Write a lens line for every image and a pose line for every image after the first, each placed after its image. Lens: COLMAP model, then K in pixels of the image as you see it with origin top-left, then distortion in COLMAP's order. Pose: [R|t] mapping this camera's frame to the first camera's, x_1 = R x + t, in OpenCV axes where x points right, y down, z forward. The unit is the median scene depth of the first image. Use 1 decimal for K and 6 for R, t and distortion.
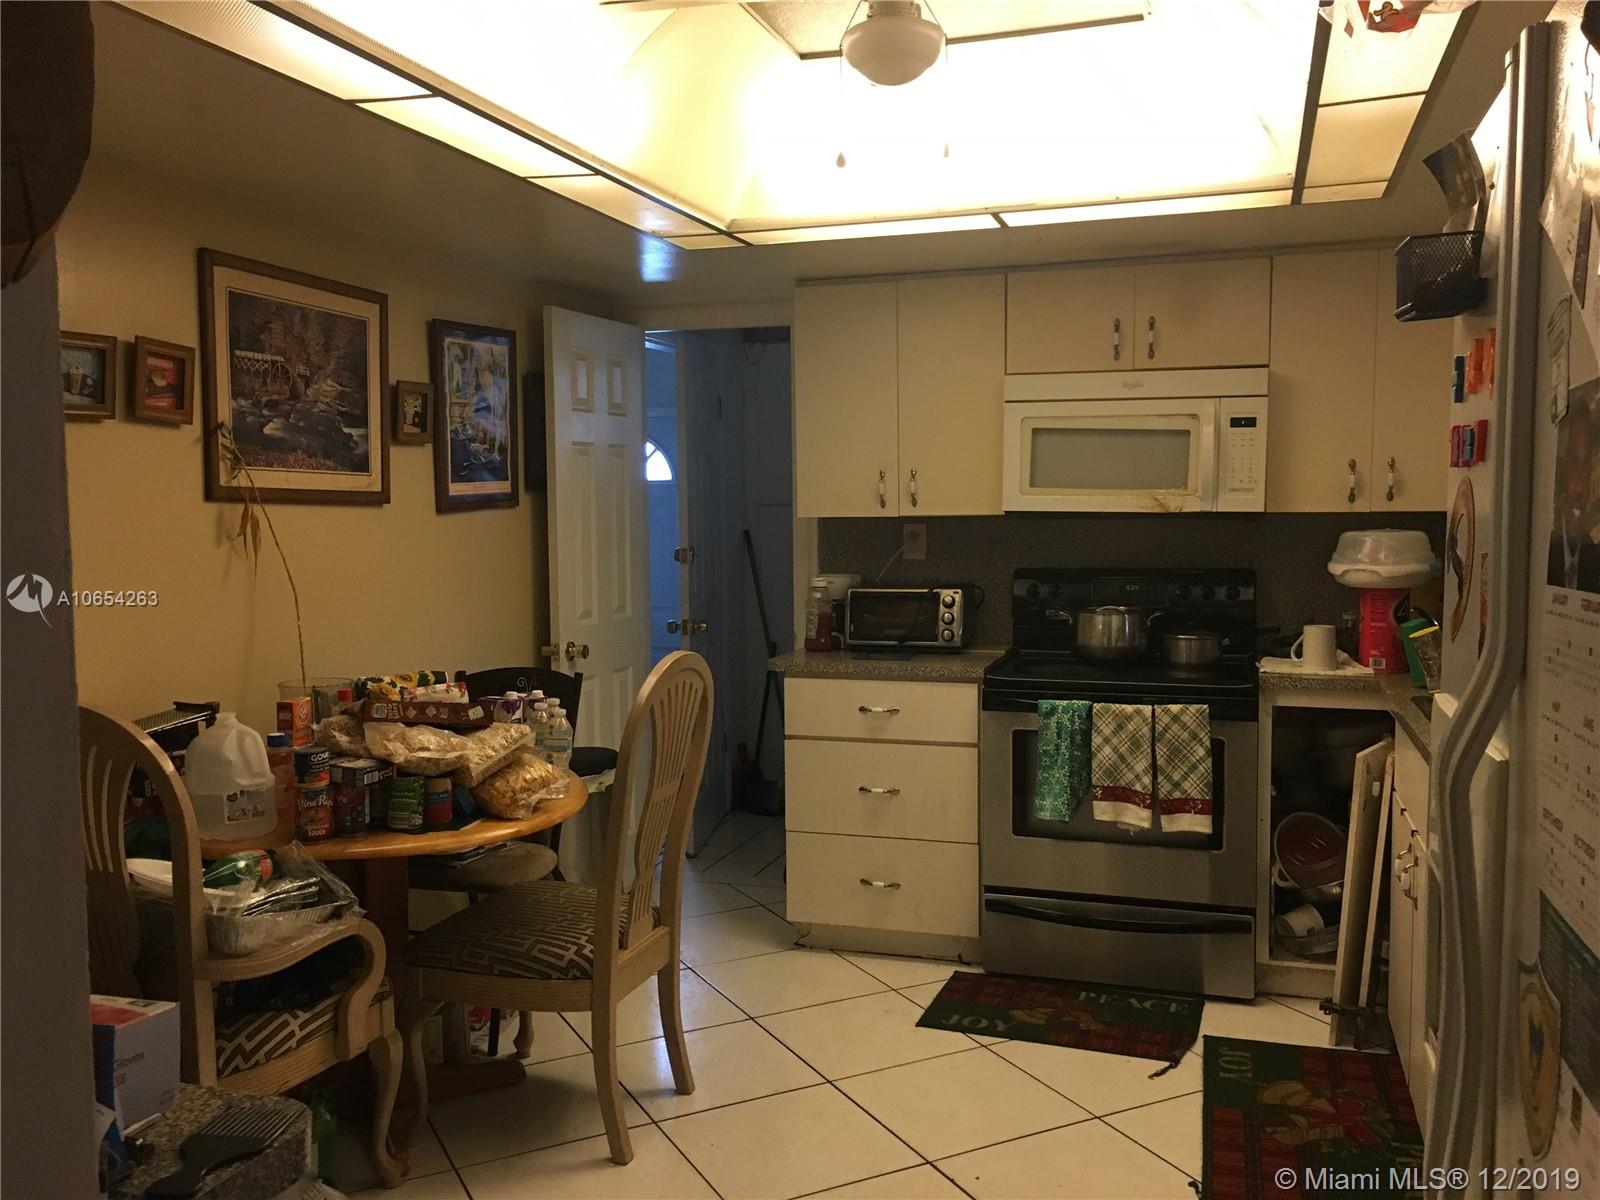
lens RADIAL K [[1356.9, 0, 791.0], [0, 1356.9, 592.5], [0, 0, 1]] dist [0.093464, -0.136603]
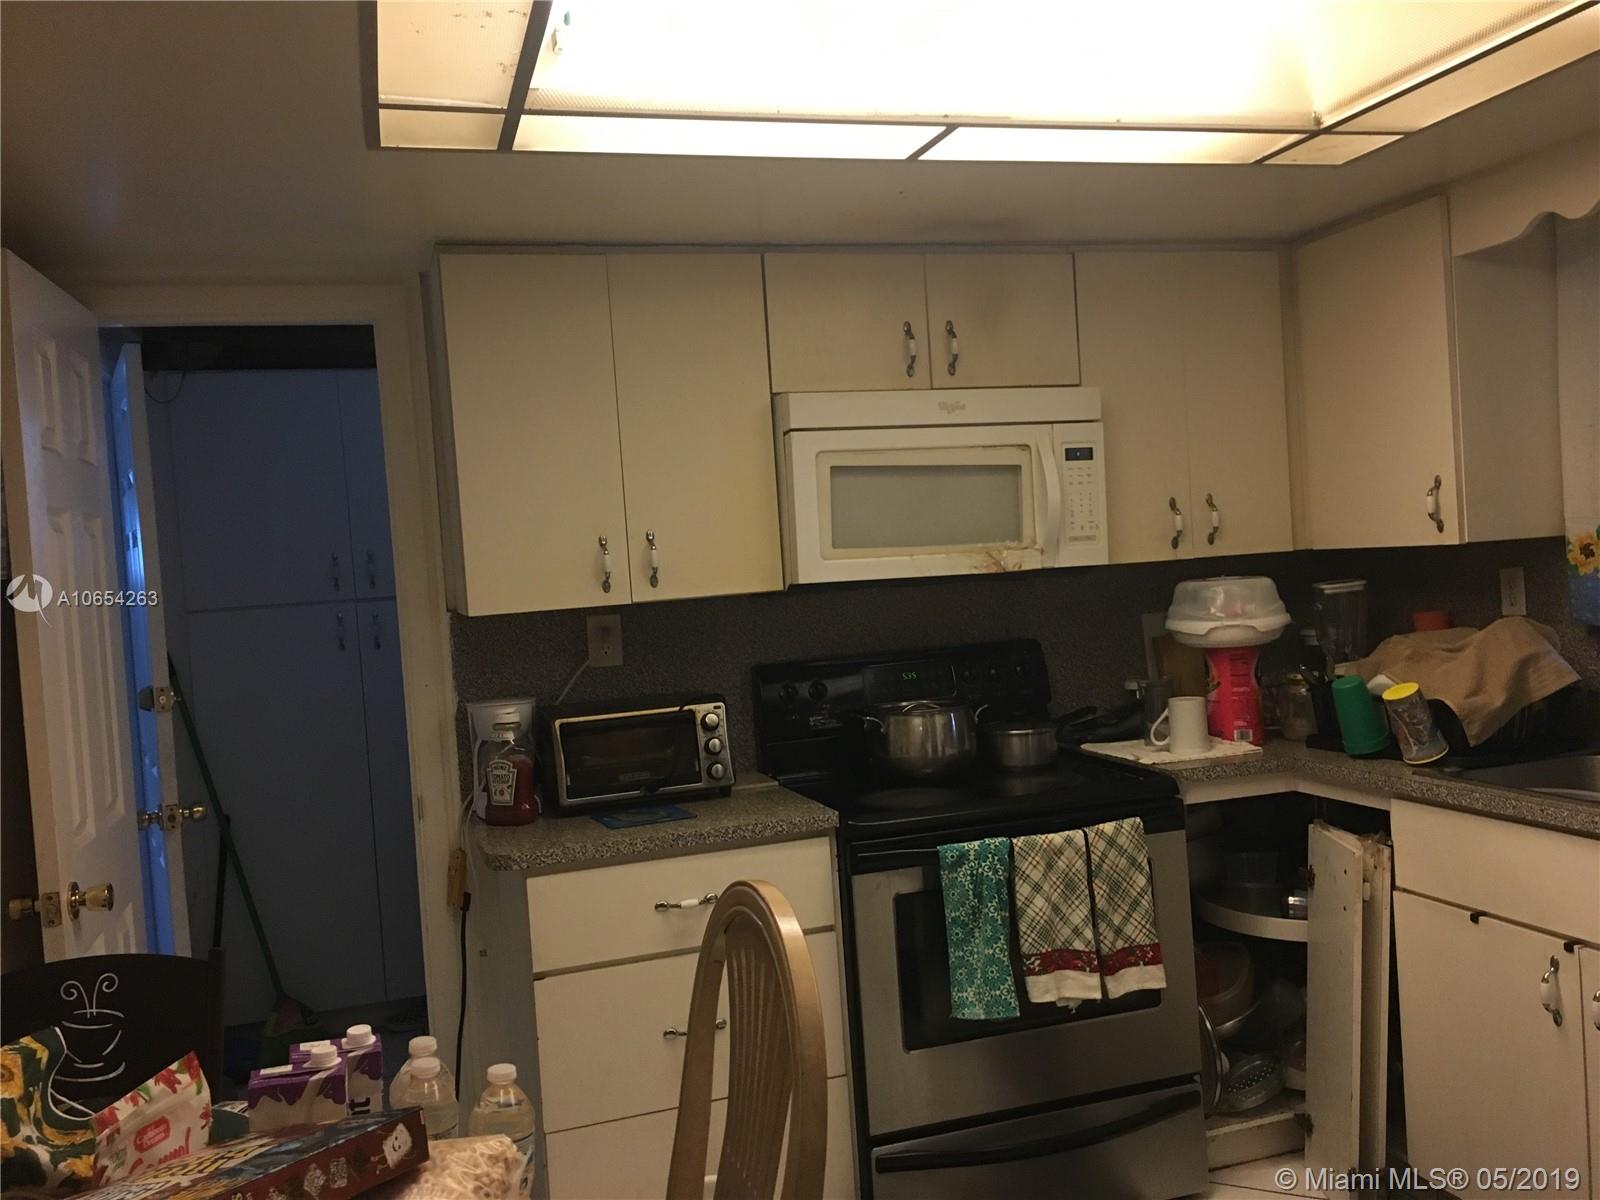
lens RADIAL K [[1356.9, 0, 791.0], [0, 1356.9, 592.5], [0, 0, 1]] dist [0.093464, -0.136603]
pose [[0.816044, -0.061843, 0.574673, -0.276283], [0.101035, 0.994214, -0.036480, -0.033095], [-0.569091, 0.087831, 0.817570, 0.467684]]
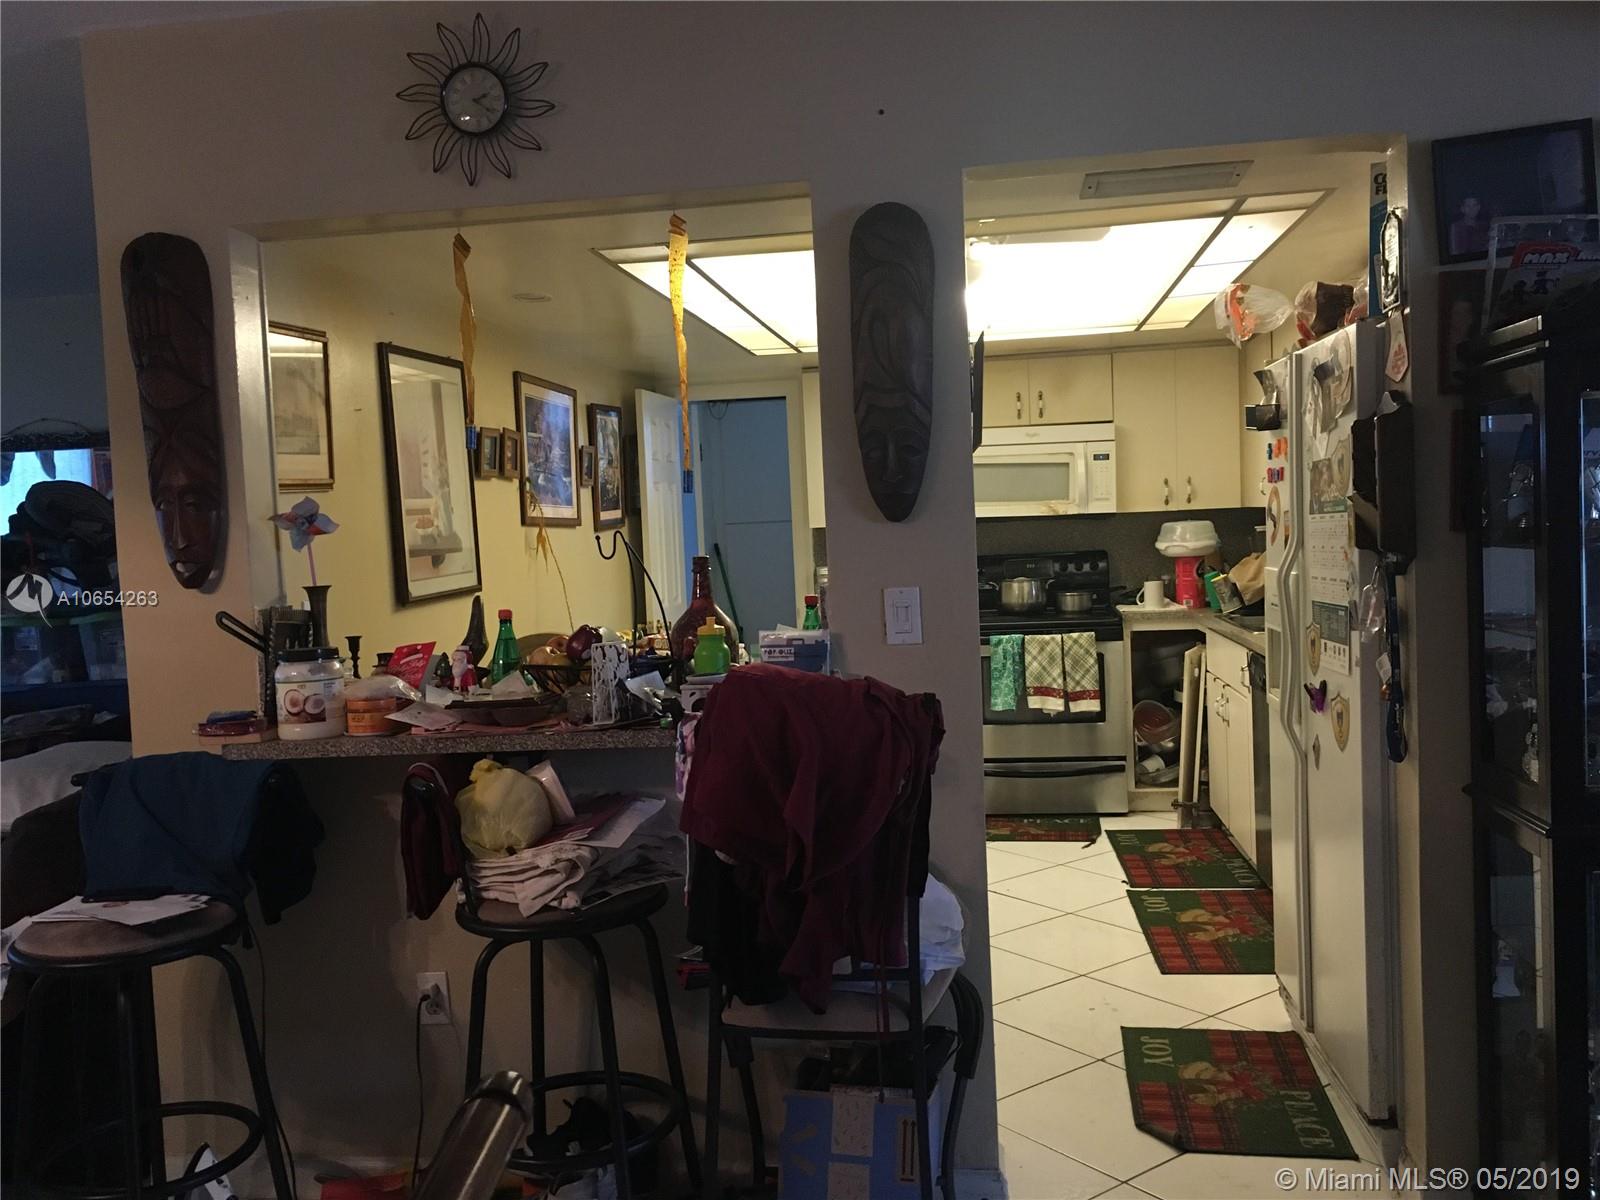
lens RADIAL K [[1356.9, 0, 791.0], [0, 1356.9, 592.5], [0, 0, 1]] dist [0.093464, -0.136603]
pose [[0.983658, -0.044316, 0.174509, -0.321864], [0.047735, 0.998741, -0.015442, 0.042340], [-0.173605, 0.023520, 0.984534, -0.518887]]
